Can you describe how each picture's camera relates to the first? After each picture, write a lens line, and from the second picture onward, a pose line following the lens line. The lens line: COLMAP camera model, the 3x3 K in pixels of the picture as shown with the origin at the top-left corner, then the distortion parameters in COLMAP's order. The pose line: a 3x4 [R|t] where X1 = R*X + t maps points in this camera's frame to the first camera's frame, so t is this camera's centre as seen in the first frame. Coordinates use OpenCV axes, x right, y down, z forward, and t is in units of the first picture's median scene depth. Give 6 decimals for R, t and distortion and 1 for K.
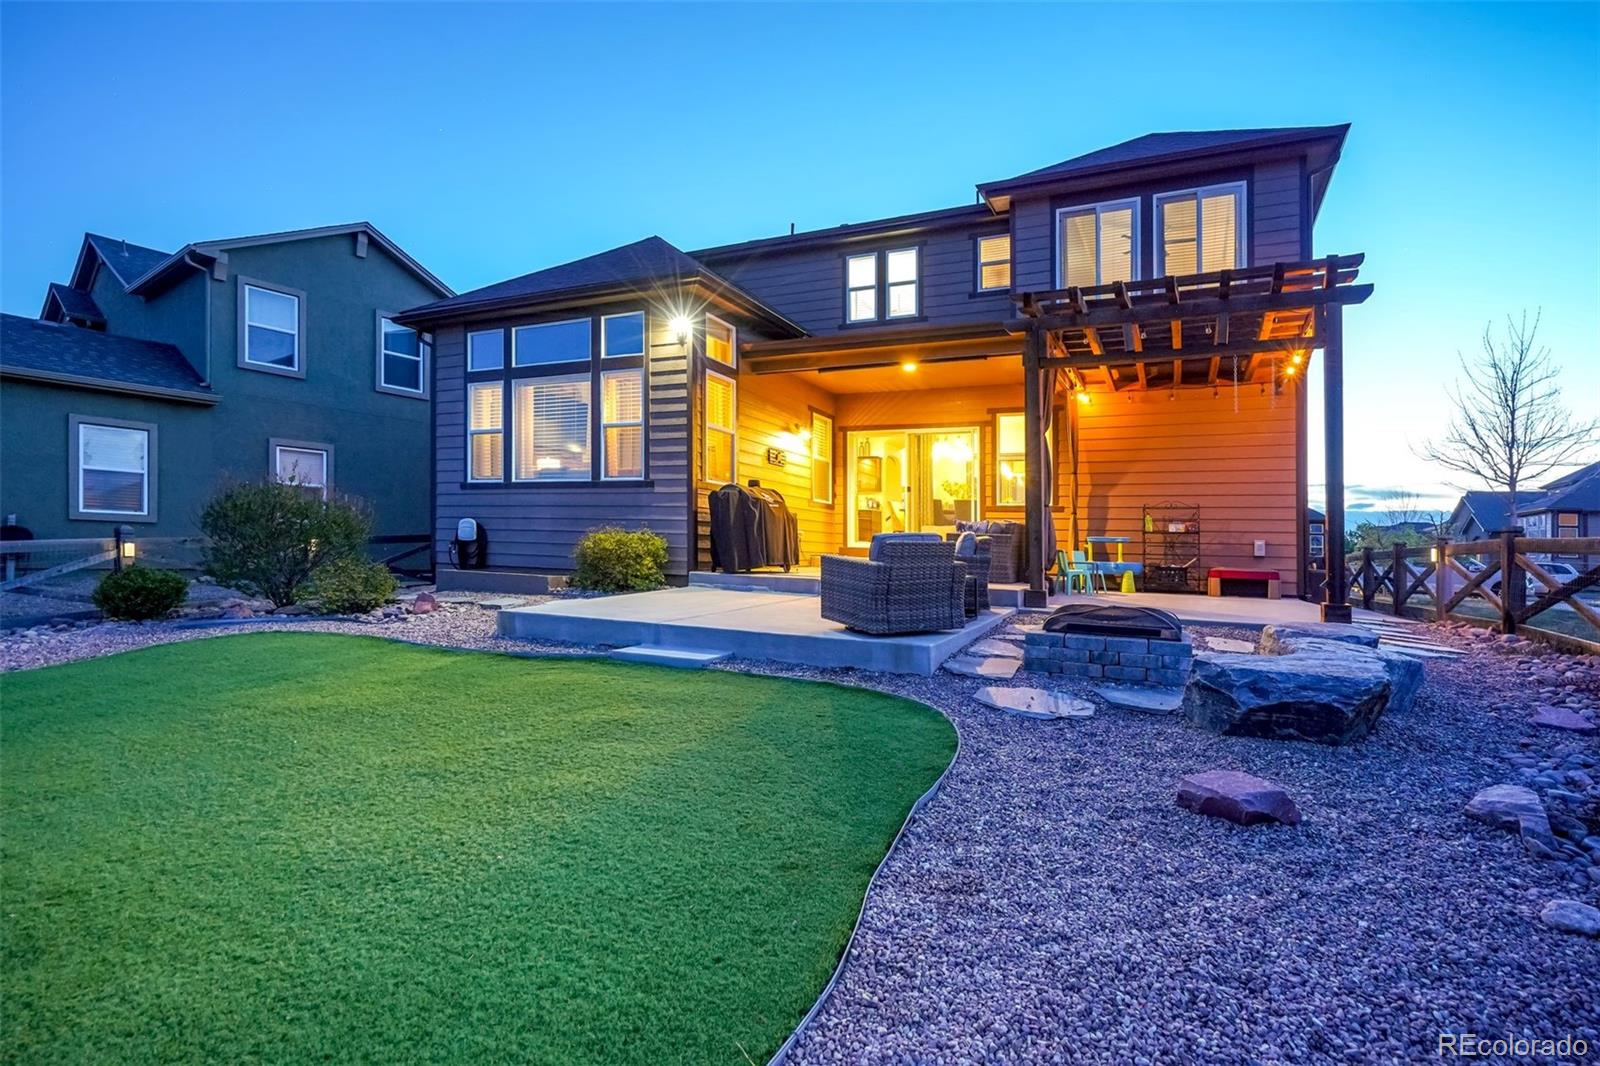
lens RADIAL K [[773.6, 0, 800.0], [0, 773.6, 533.0], [0, 0, 1]] dist [0.001069, -0.000009]
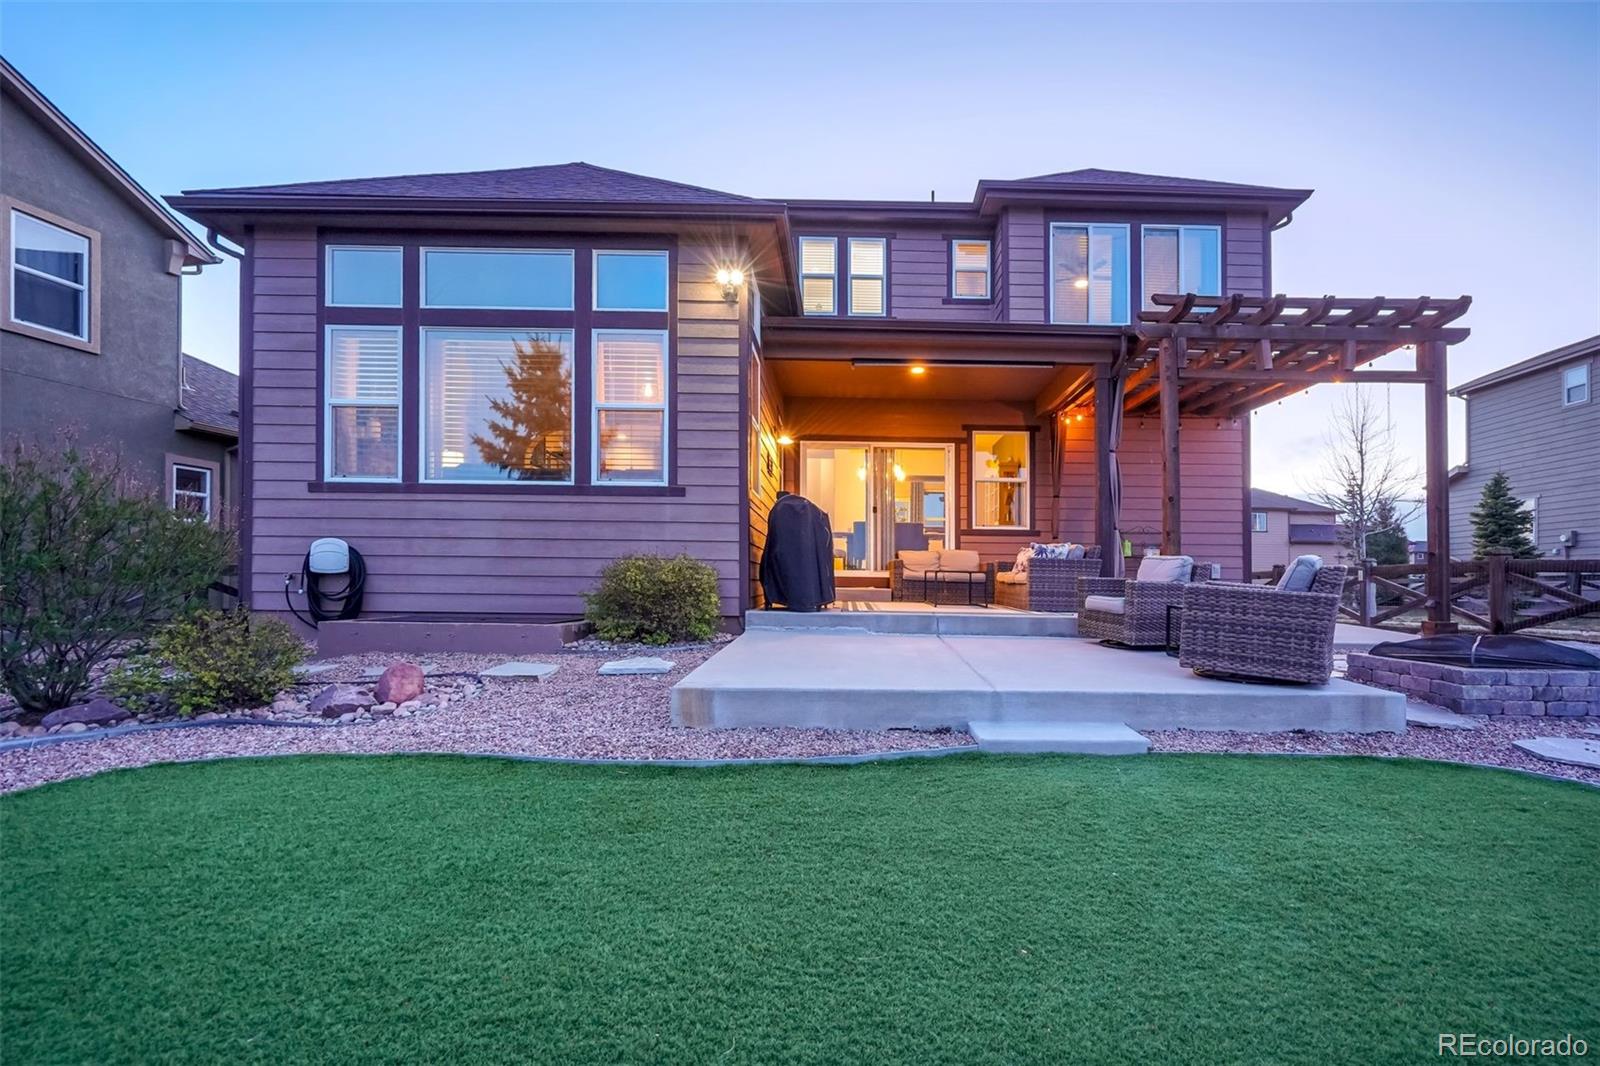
lens RADIAL K [[786.6, 0, 857.3], [0, 786.6, 550.0], [0, 0, 1]] dist [-0.001537, 0.000682]
pose [[0.899224, 0.001456, 0.437485, -0.323568], [0.004643, 0.999906, -0.012870, 0.001439], [-0.437463, 0.013604, 0.899133, 0.237095]]
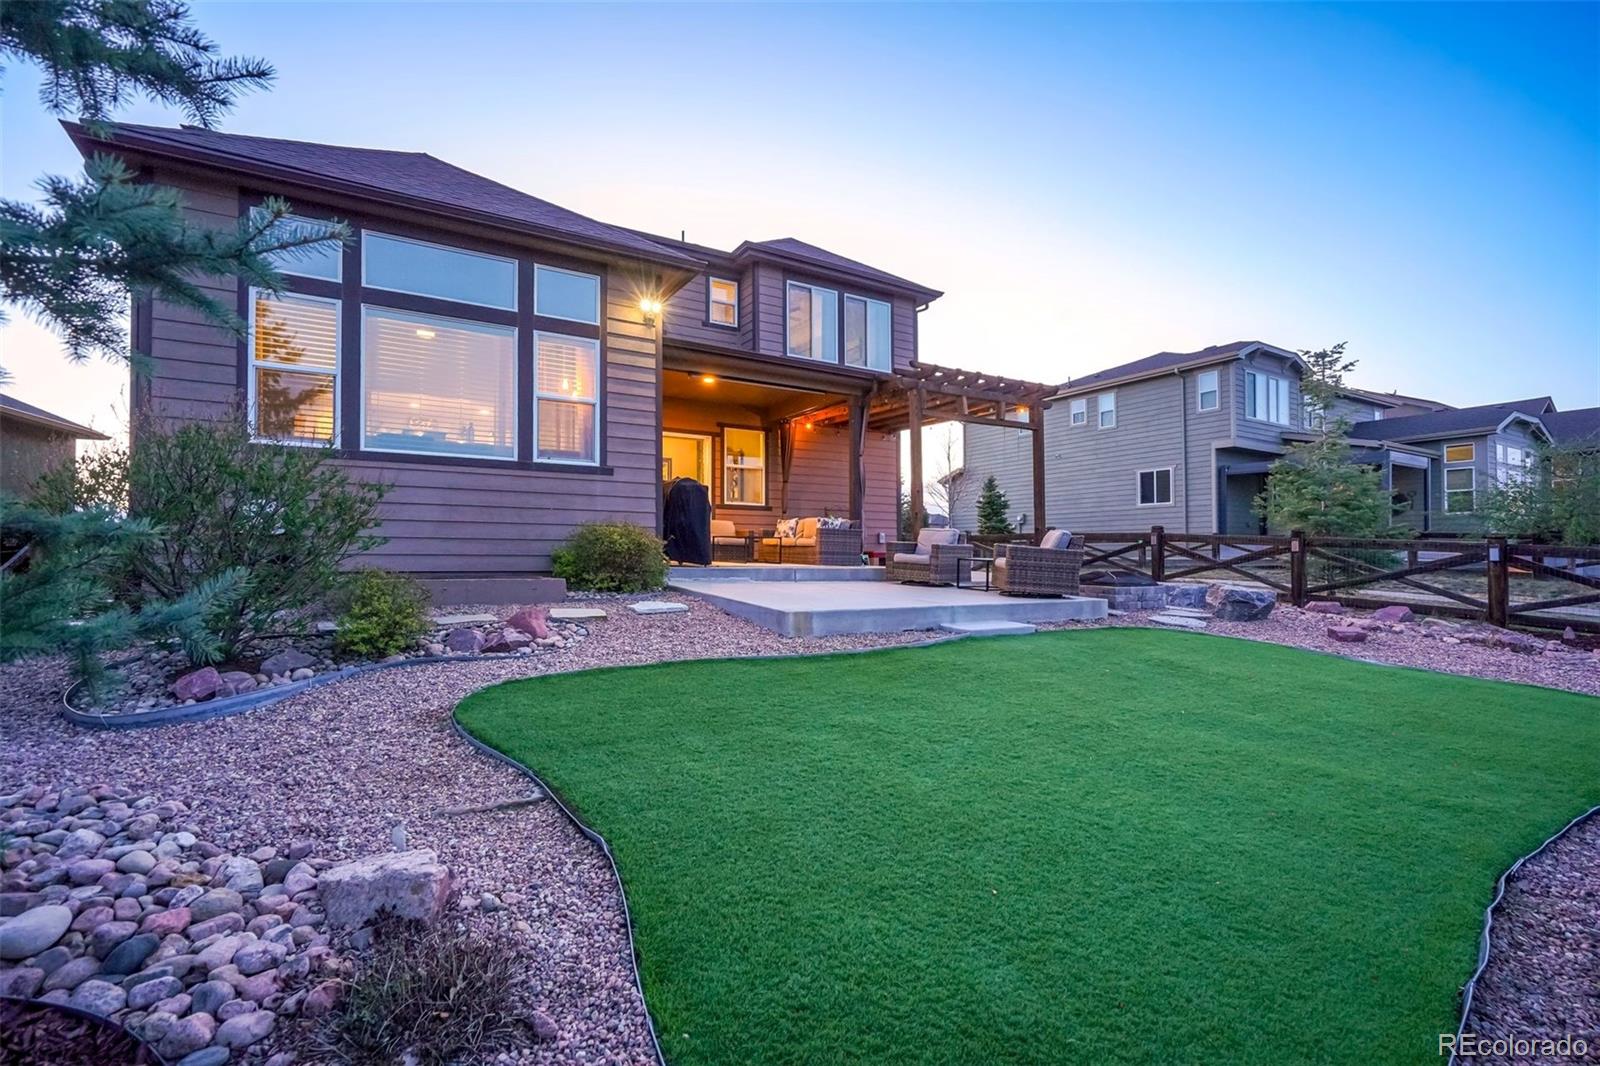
lens RADIAL K [[715.6, 0, 802.6], [0, 715.6, 497.7], [0, 0, 1]] dist [-0.000960, 0.000100]
pose [[0.572086, 0.039347, 0.819249, -0.658821], [-0.009505, 0.999100, -0.041348, -0.000336], [-0.820139, 0.015867, 0.571945, 0.302141]]
